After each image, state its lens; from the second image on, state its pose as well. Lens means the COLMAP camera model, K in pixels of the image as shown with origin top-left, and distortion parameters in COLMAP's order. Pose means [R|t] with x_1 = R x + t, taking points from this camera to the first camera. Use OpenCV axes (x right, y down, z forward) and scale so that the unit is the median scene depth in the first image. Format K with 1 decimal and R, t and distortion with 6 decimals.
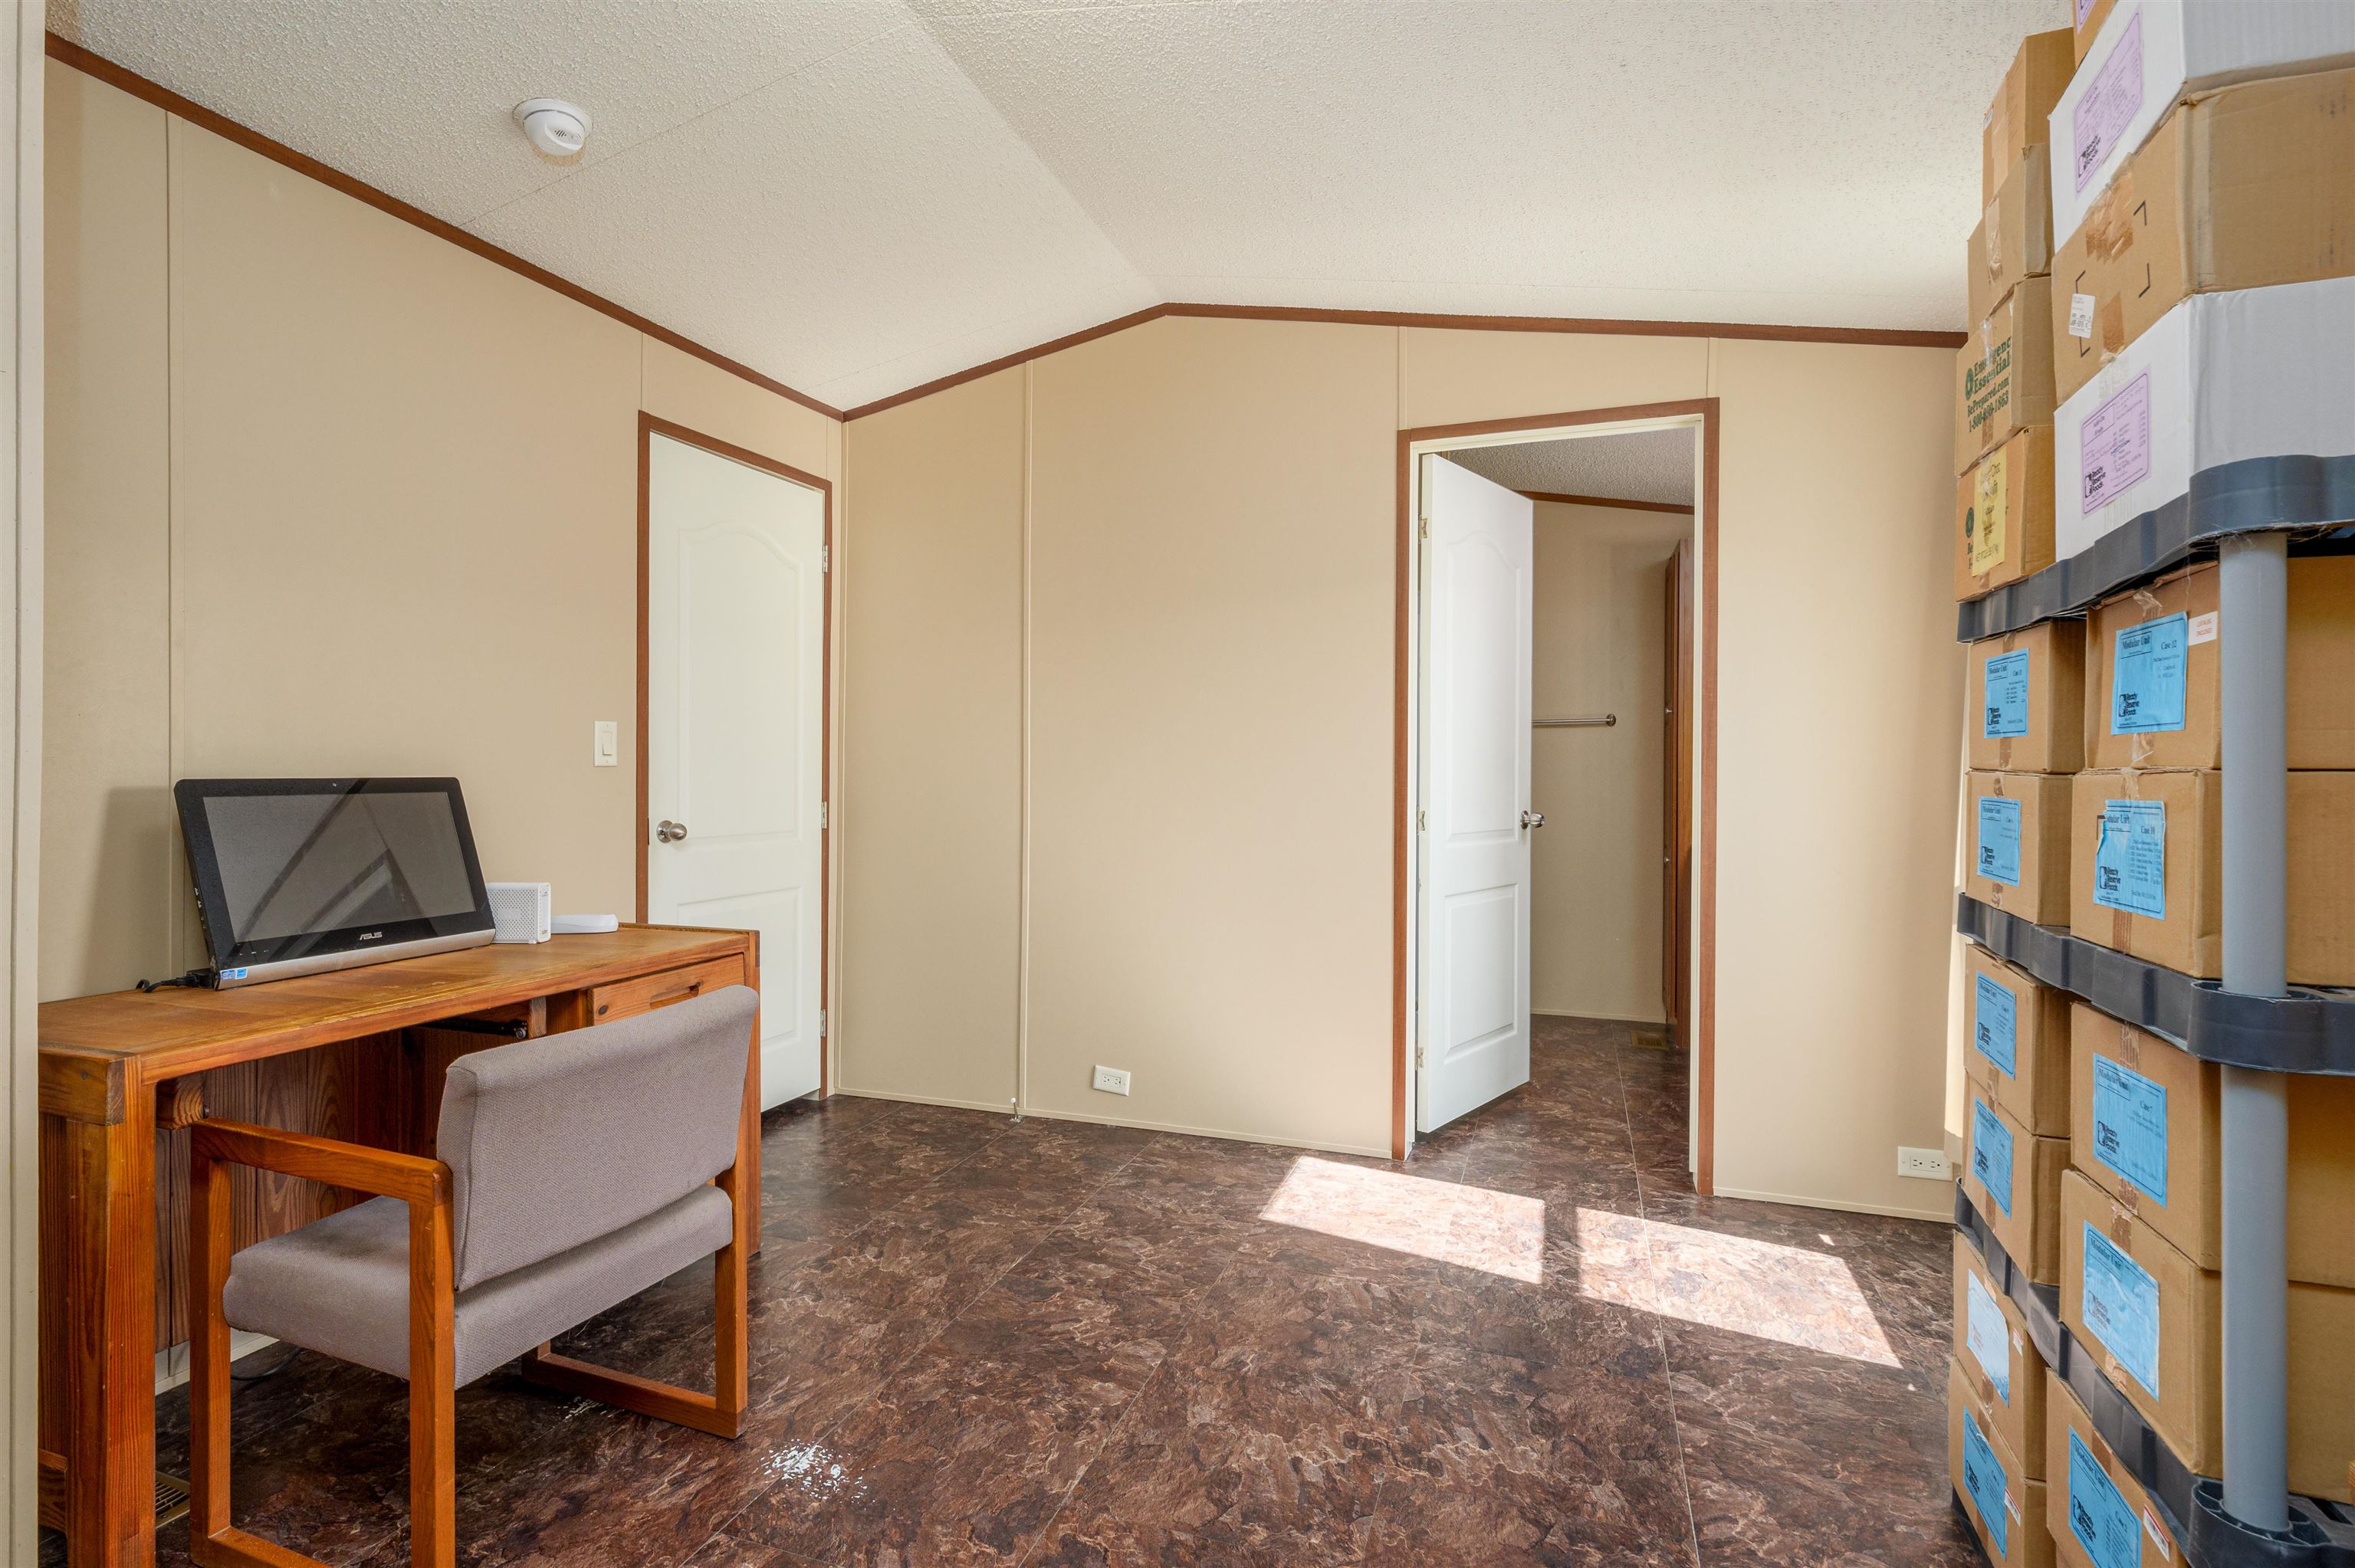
lens RADIAL K [[1135.4, 0, 1177.5], [0, 1135.4, 778.3], [0, 0, 1]] dist [0.005182, 0.000044]
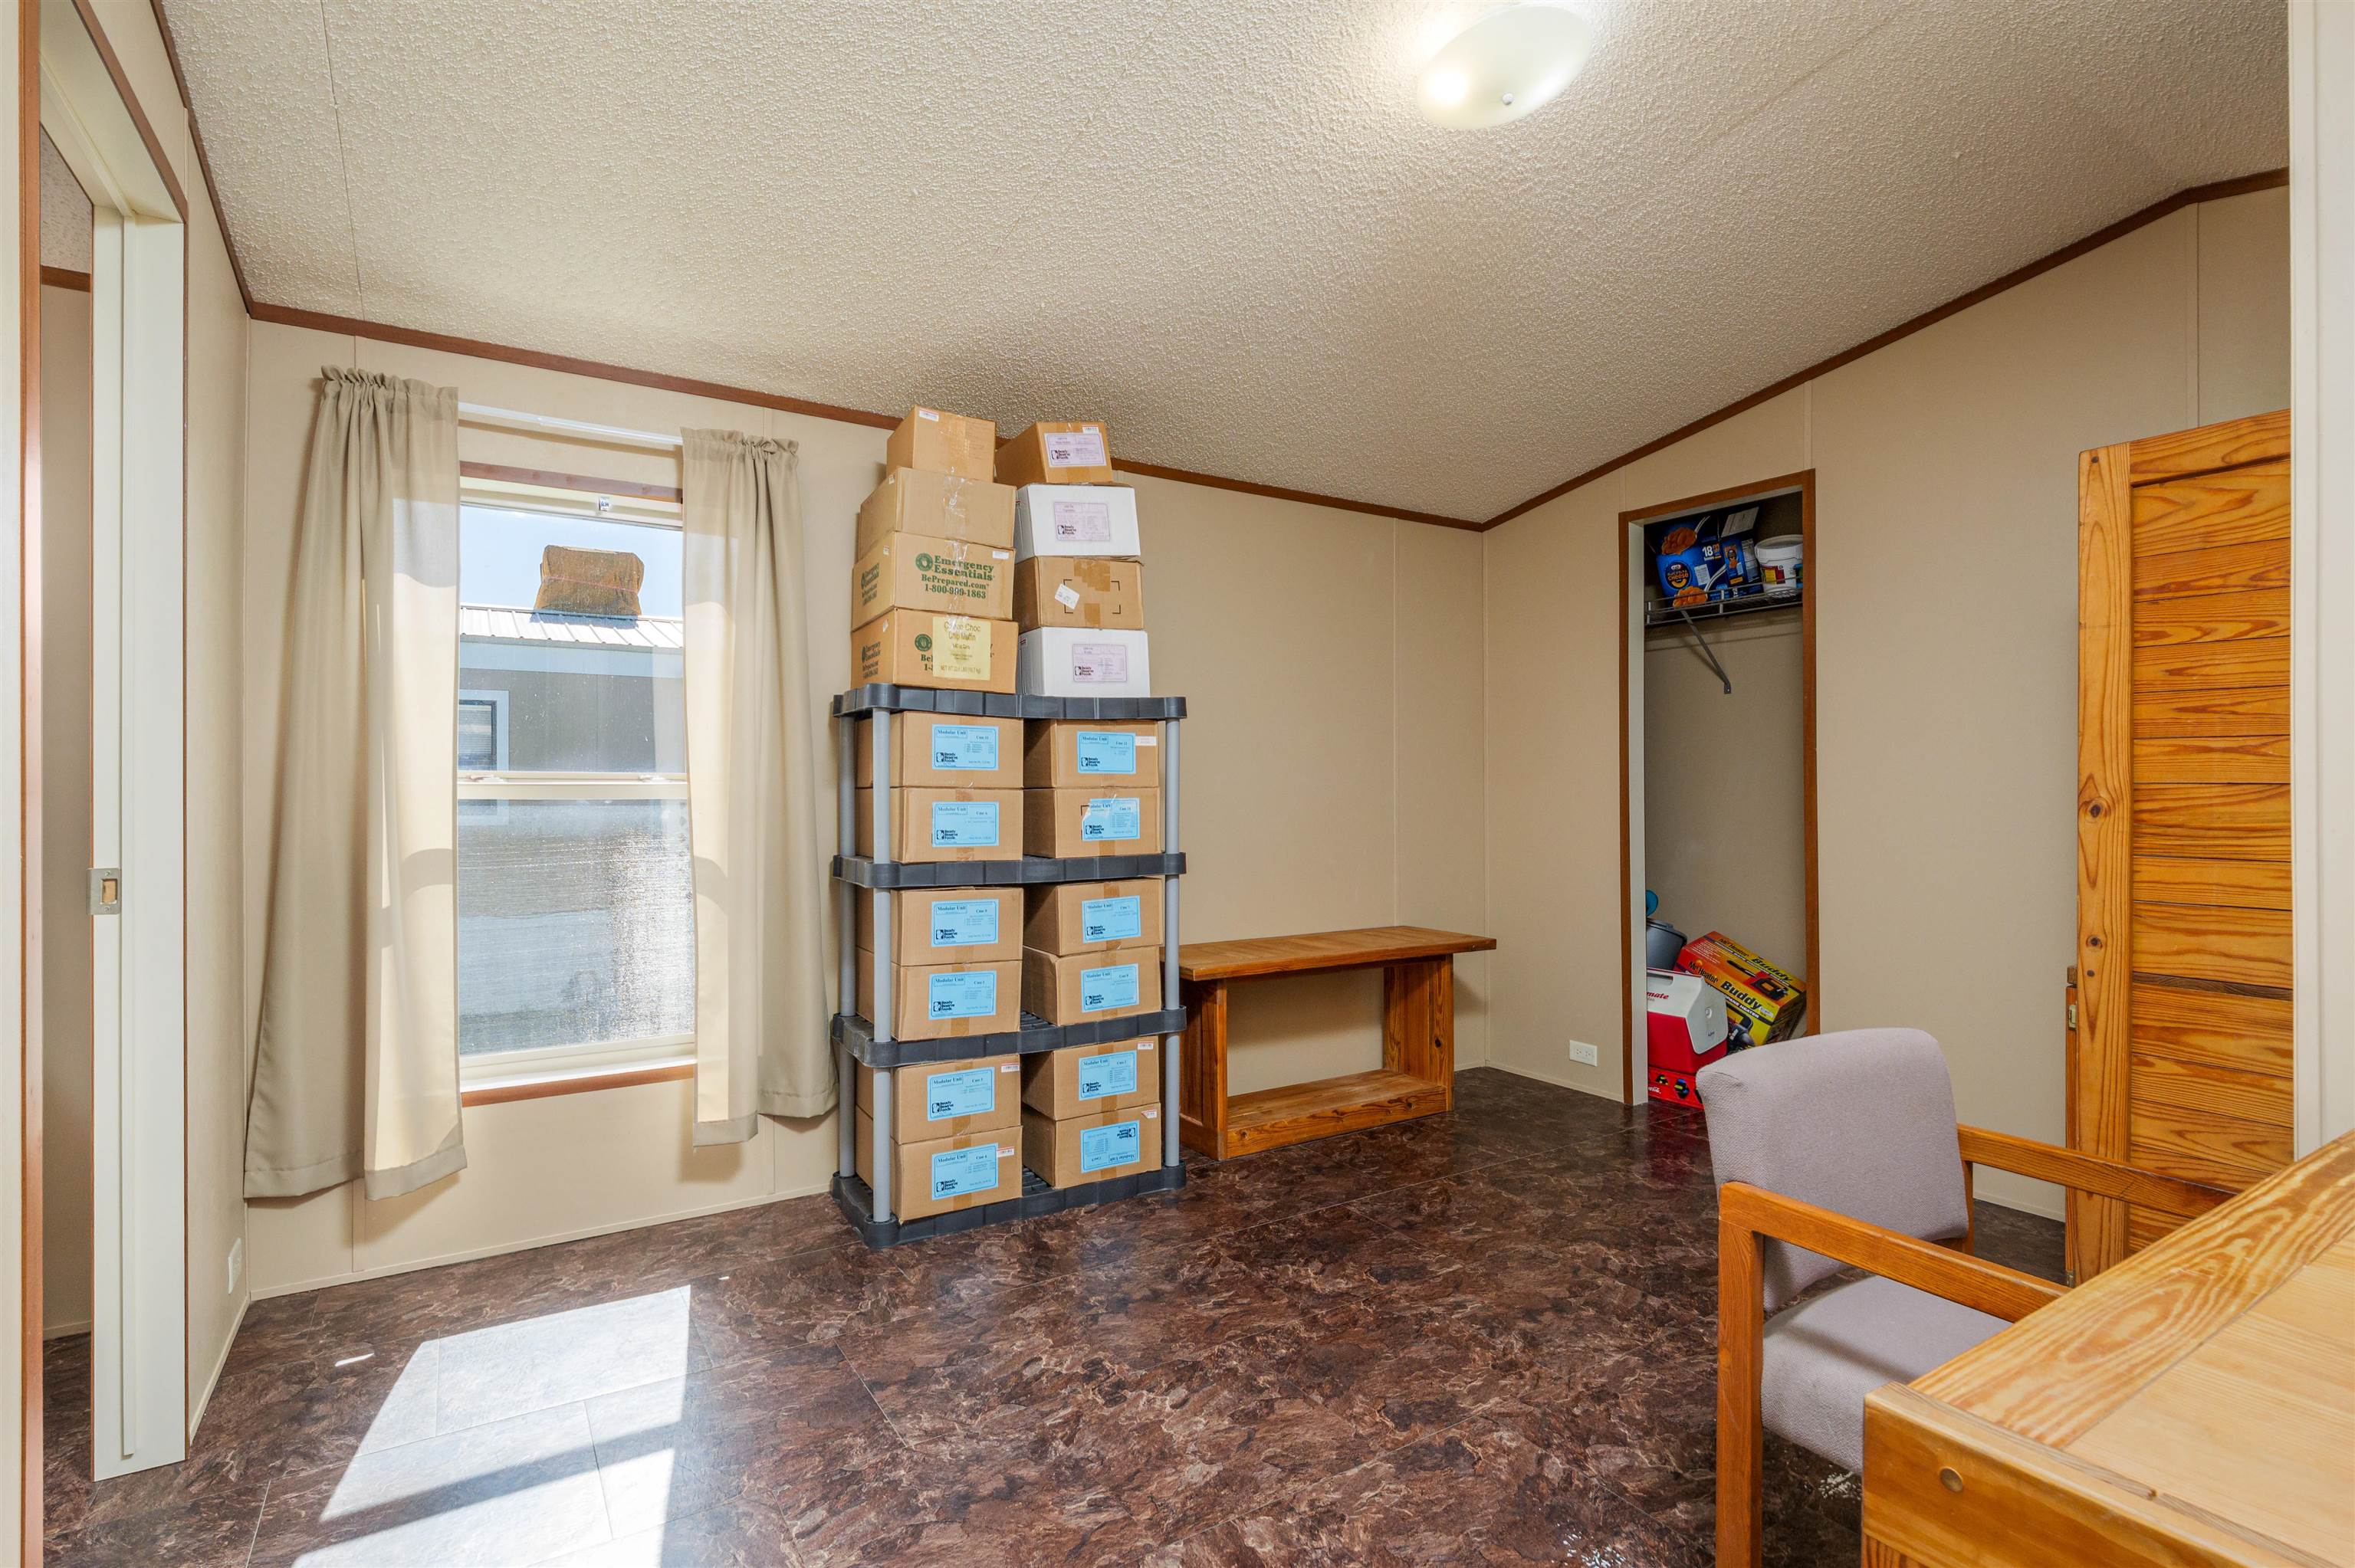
lens RADIAL K [[1135.4, 0, 1186.7], [0, 1135.4, 785.2], [0, 0, 1]] dist [0.005182, 0.000044]
pose [[-0.790738, -0.000001, 0.612155, -0.572923], [0.002435, 0.999992, 0.003148, -0.009277], [-0.612150, 0.003980, -0.790731, 1.837153]]
